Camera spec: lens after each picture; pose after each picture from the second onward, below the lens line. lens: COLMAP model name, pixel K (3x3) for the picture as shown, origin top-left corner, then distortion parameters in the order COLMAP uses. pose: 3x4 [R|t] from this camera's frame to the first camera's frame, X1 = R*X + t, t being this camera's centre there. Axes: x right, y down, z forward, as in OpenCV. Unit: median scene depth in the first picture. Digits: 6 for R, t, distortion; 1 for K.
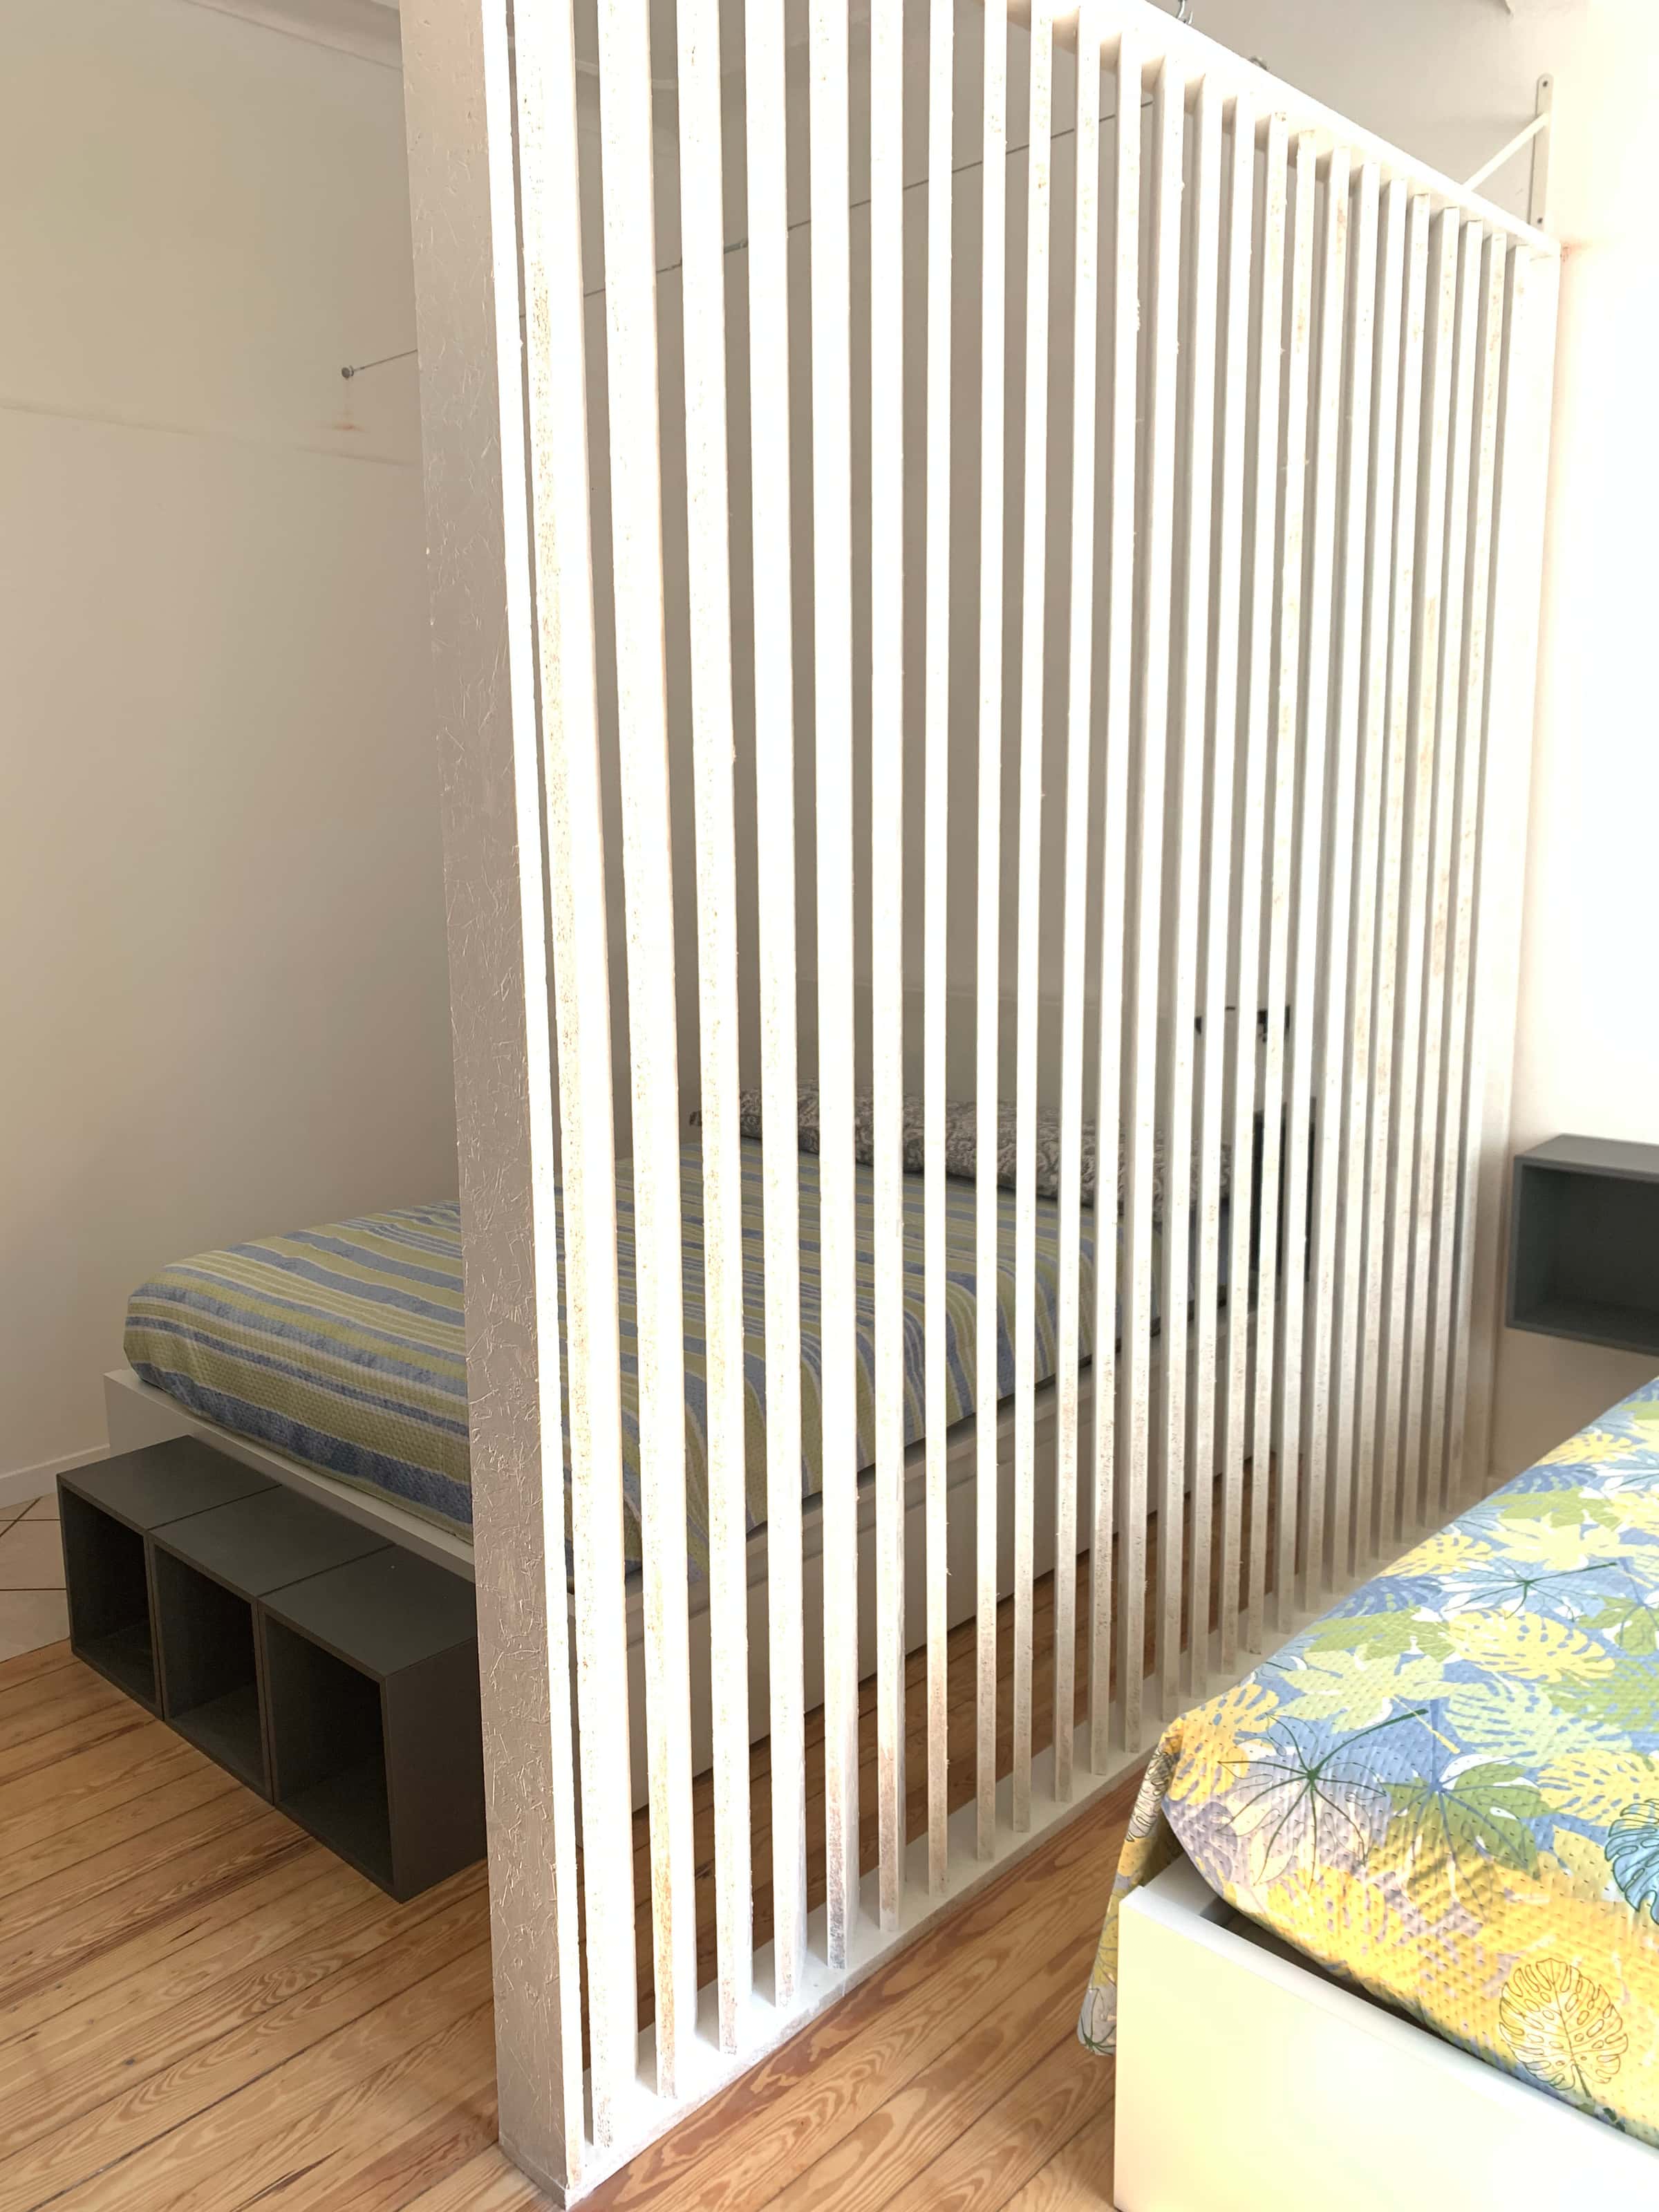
lens RADIAL K [[1708.1, 0, 817.2], [0, 1708.1, 1096.2], [0, 0, 1]] dist [0.022946, -0.025368]
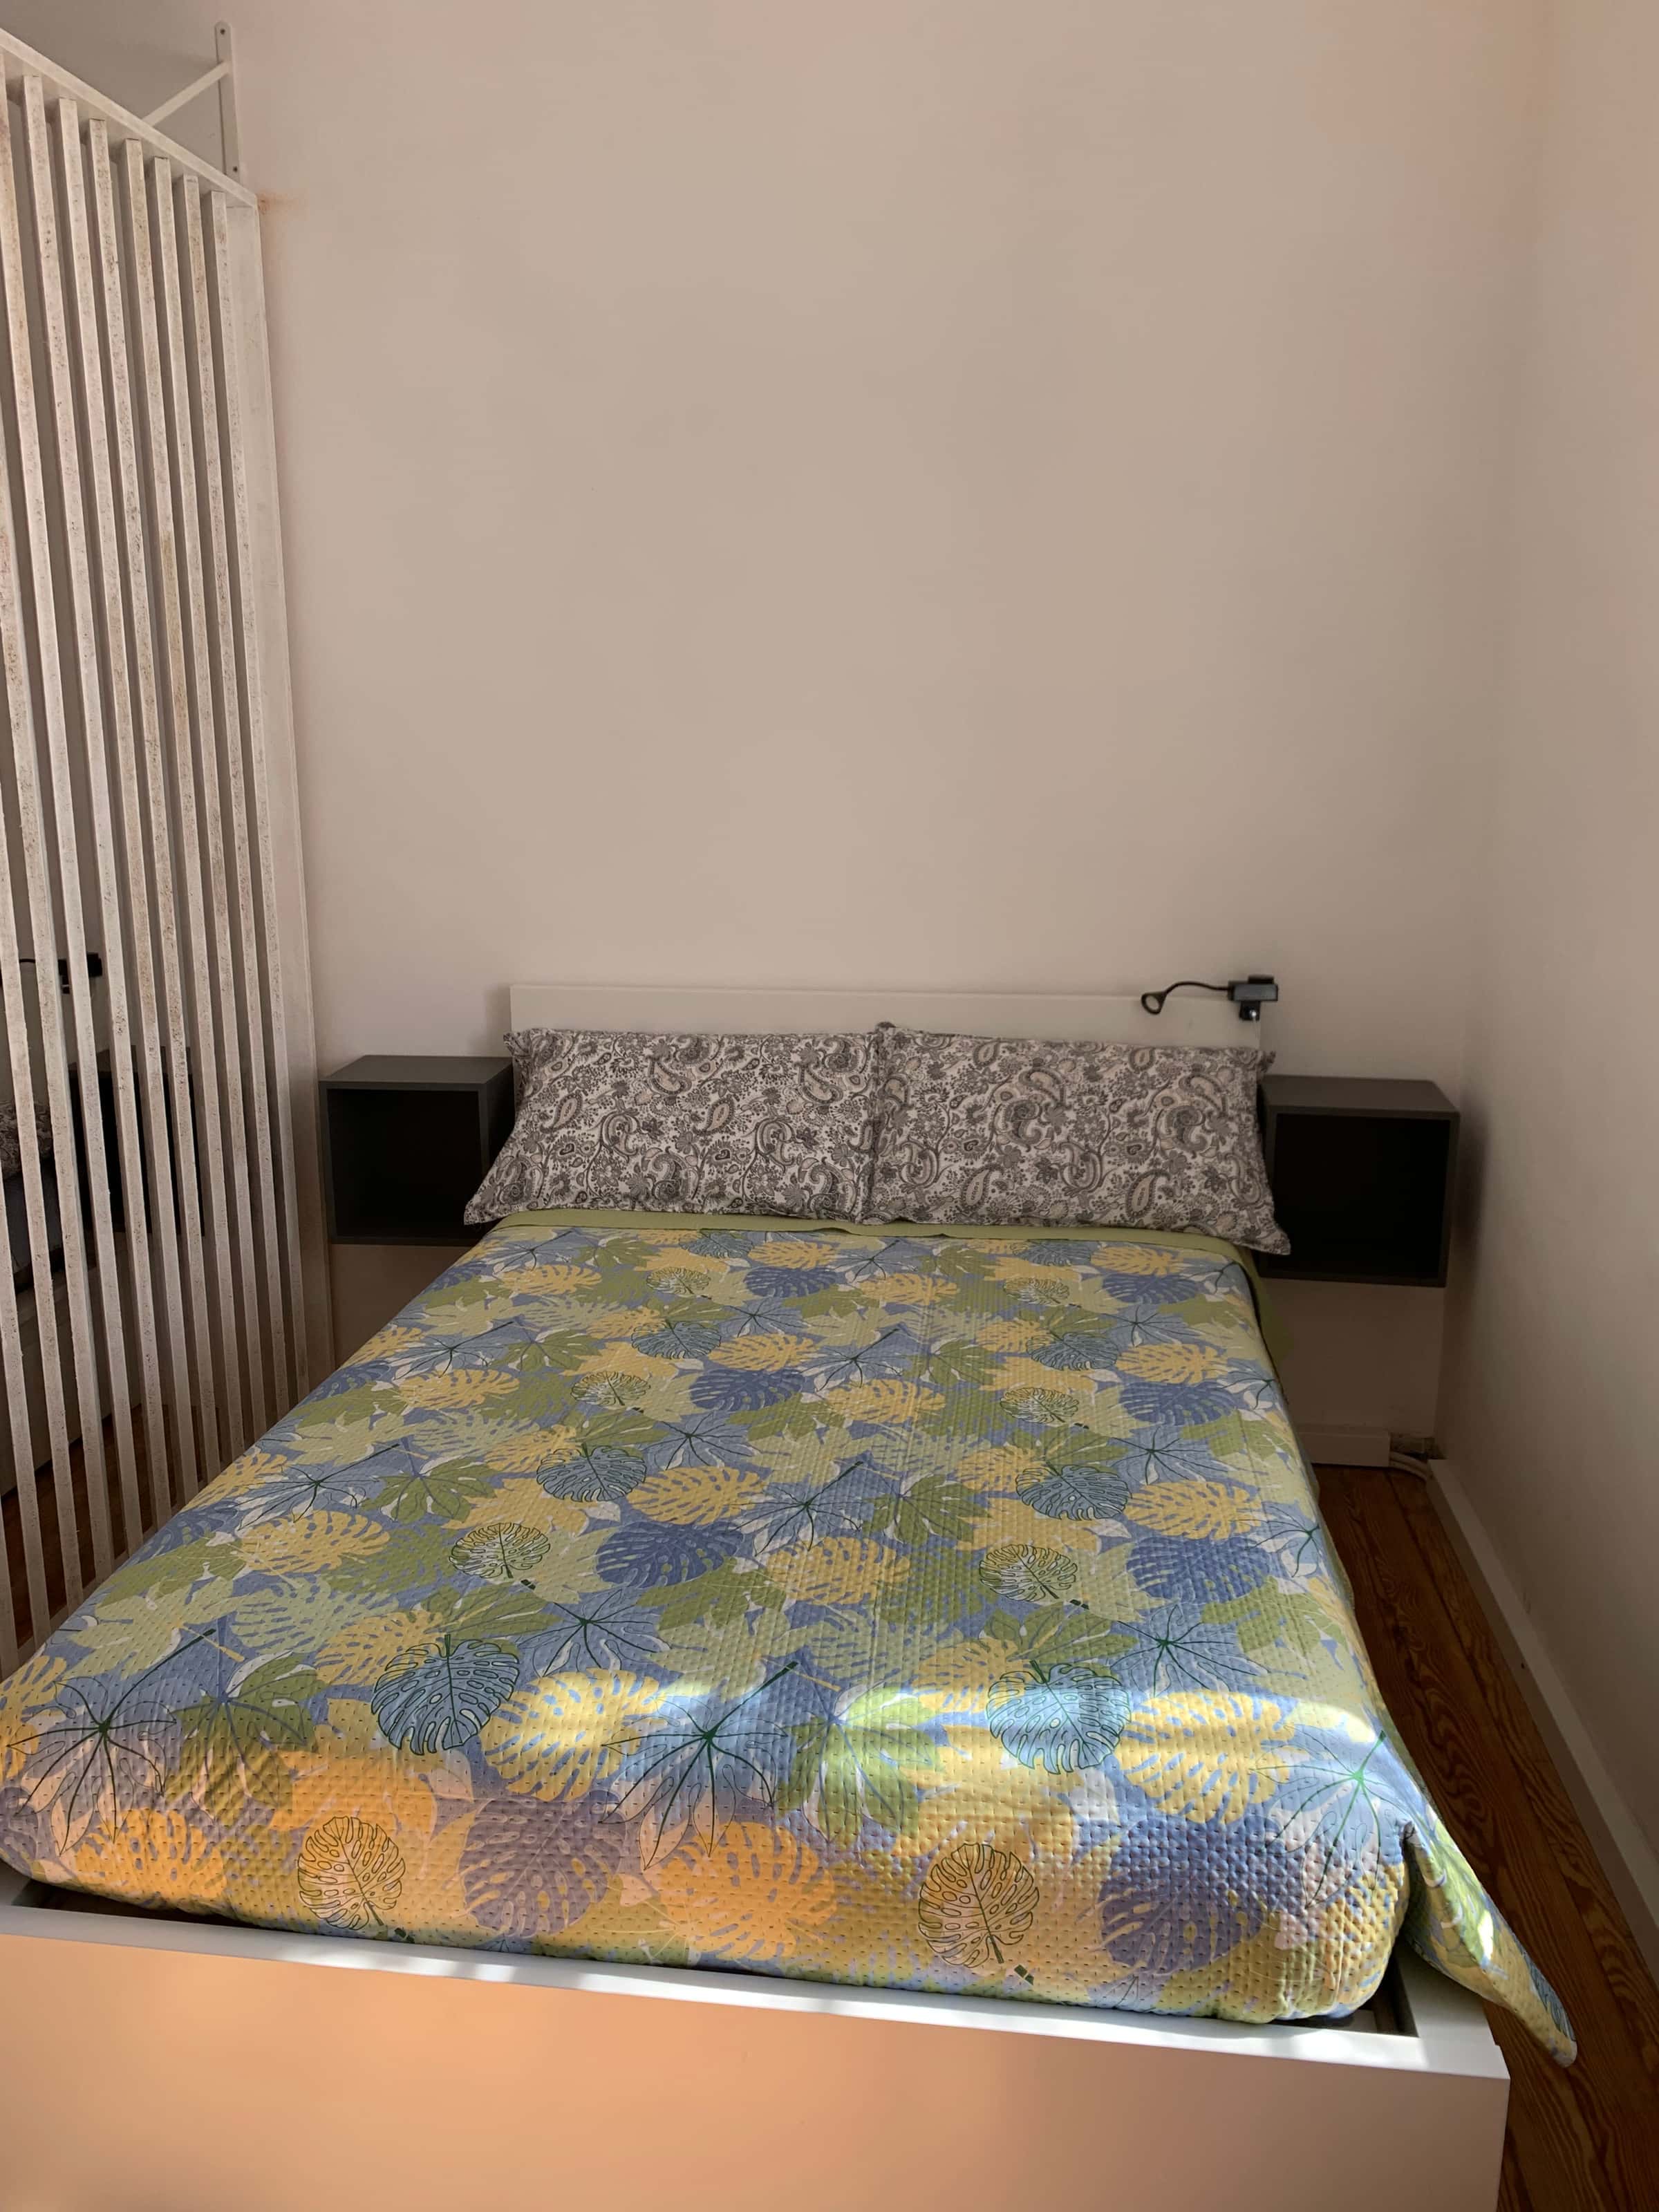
lens RADIAL K [[1708.1, 0, 833.0], [0, 1708.1, 1087.9], [0, 0, 1]] dist [0.022946, -0.025368]
pose [[0.801053, -0.115866, 0.587272, 0.081736], [0.094547, 0.993263, 0.067001, -0.003406], [-0.591079, 0.001853, 0.806612, -0.063507]]
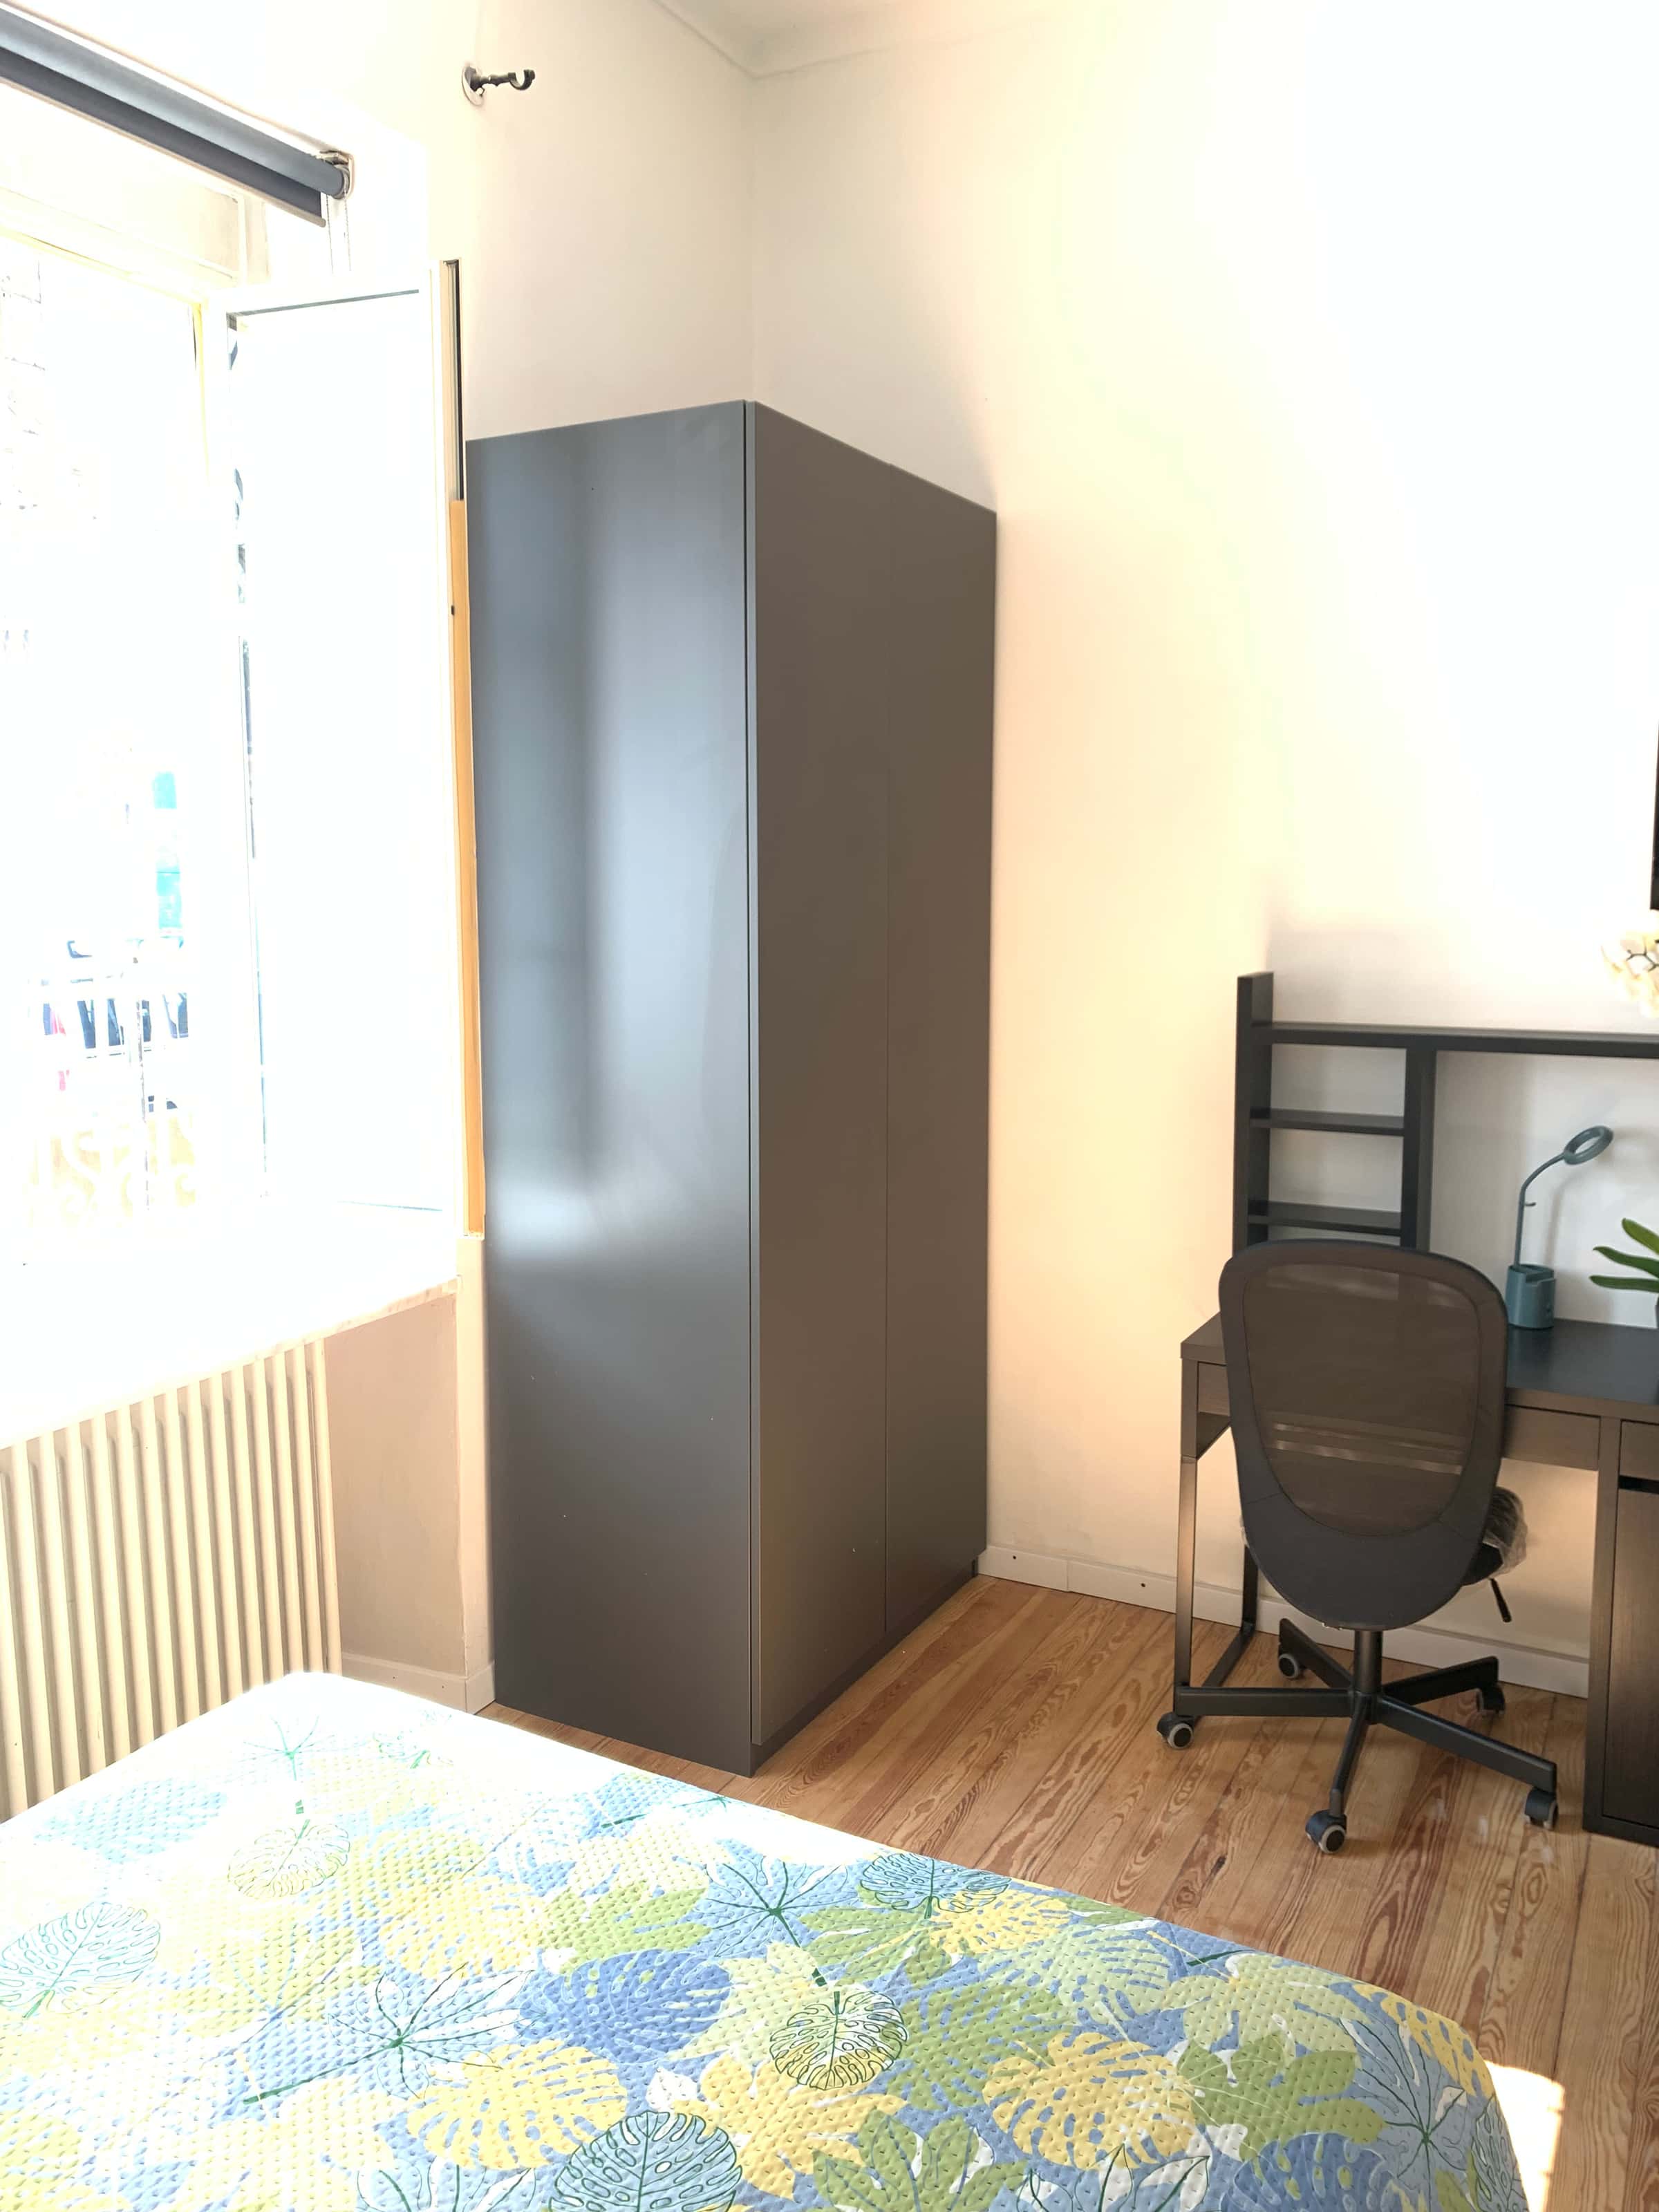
lens RADIAL K [[1708.1, 0, 831.5], [0, 1708.1, 1095.2], [0, 0, 1]] dist [0.022946, -0.025368]
pose [[-0.962346, 0.055635, -0.266073, 0.737385], [-0.030959, 0.950029, 0.310624, -0.336638], [0.270059, 0.307165, -0.912534, 1.606481]]
